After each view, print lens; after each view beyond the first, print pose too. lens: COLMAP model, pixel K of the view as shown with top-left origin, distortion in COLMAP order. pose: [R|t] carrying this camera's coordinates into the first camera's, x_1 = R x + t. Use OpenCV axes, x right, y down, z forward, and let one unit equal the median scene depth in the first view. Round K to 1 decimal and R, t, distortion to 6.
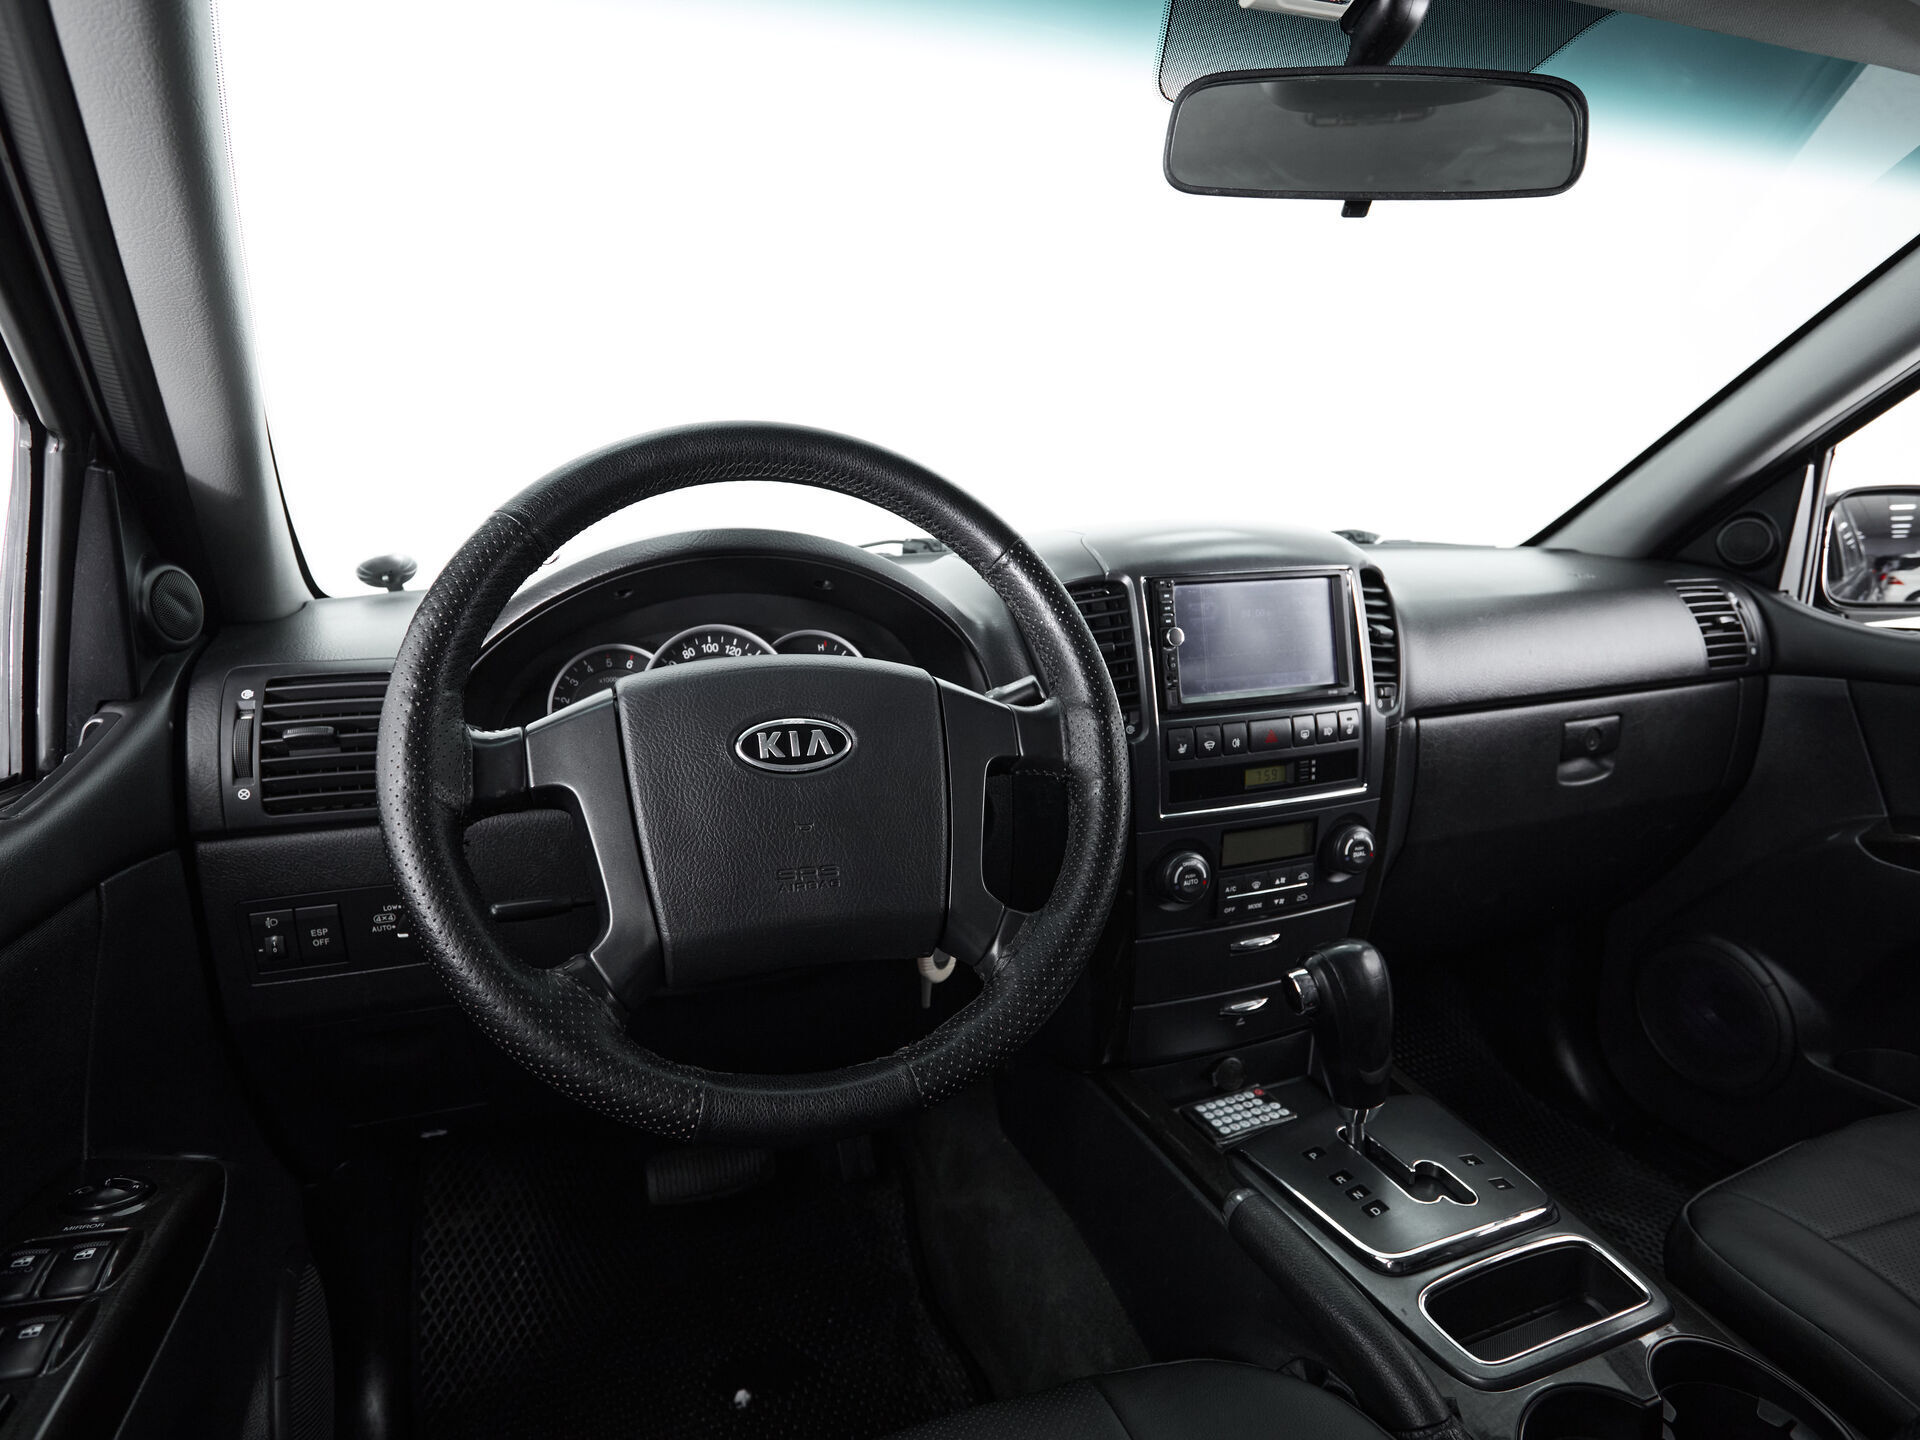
lens RADIAL K [[1025.1, 0, 950.1], [0, 1025.1, 718.8], [0, 0, 1]] dist [-0.004077, -0.001031]
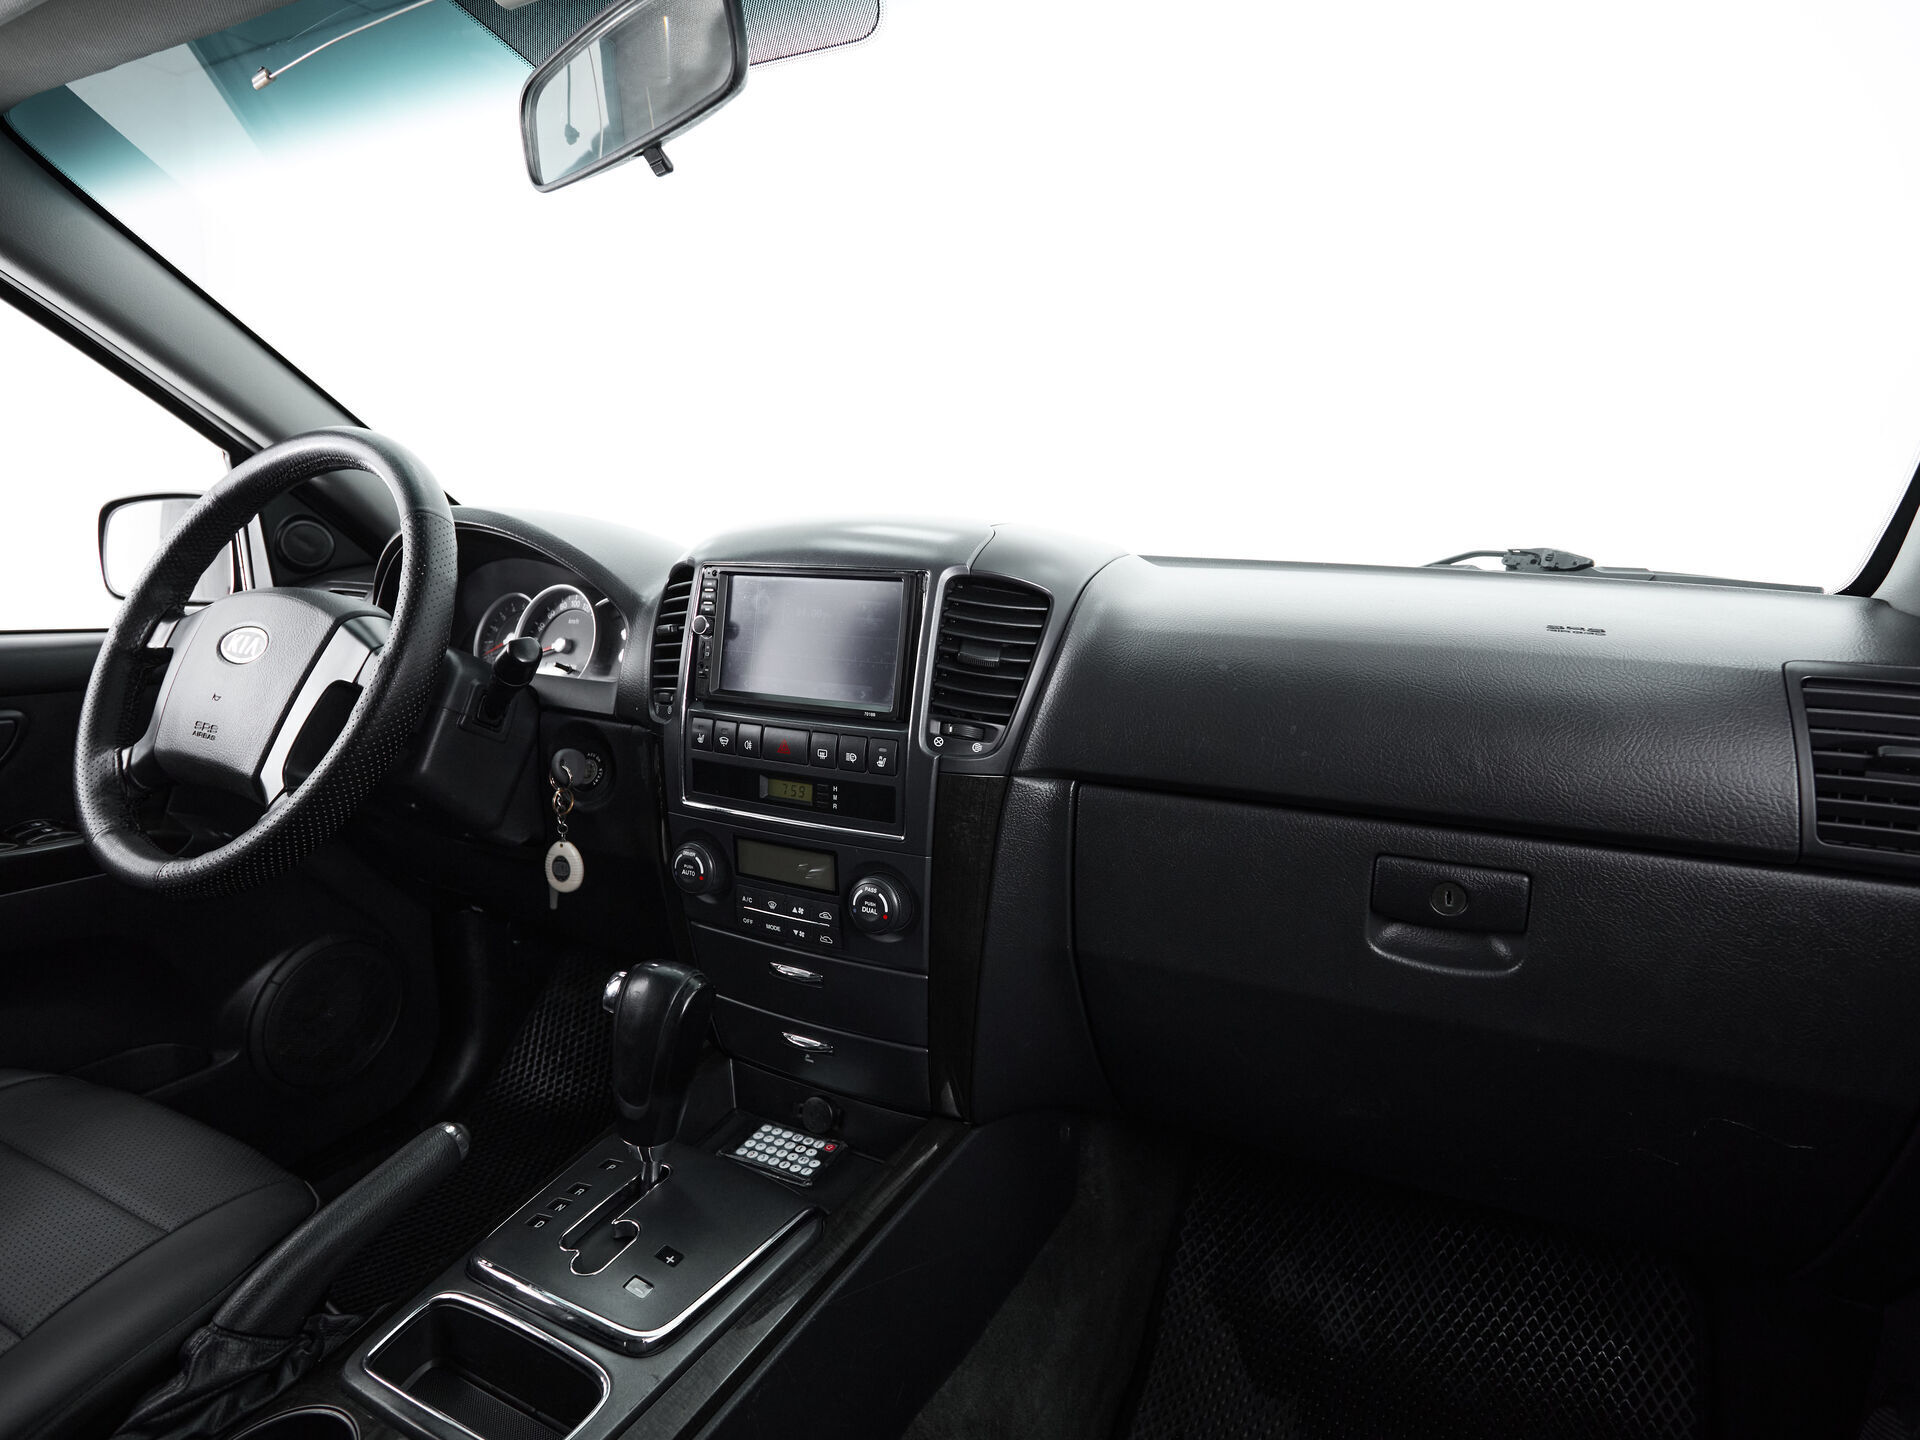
lens RADIAL K [[1002.1, 0, 955.2], [0, 1002.1, 714.2], [0, 0, 1]] dist [-0.012038, -0.000738]
pose [[0.678044, 0.160505, -0.717282, 1.022353], [-0.169418, 0.983718, 0.059975, -0.088386], [0.715230, 0.080855, 0.694197, 0.473676]]
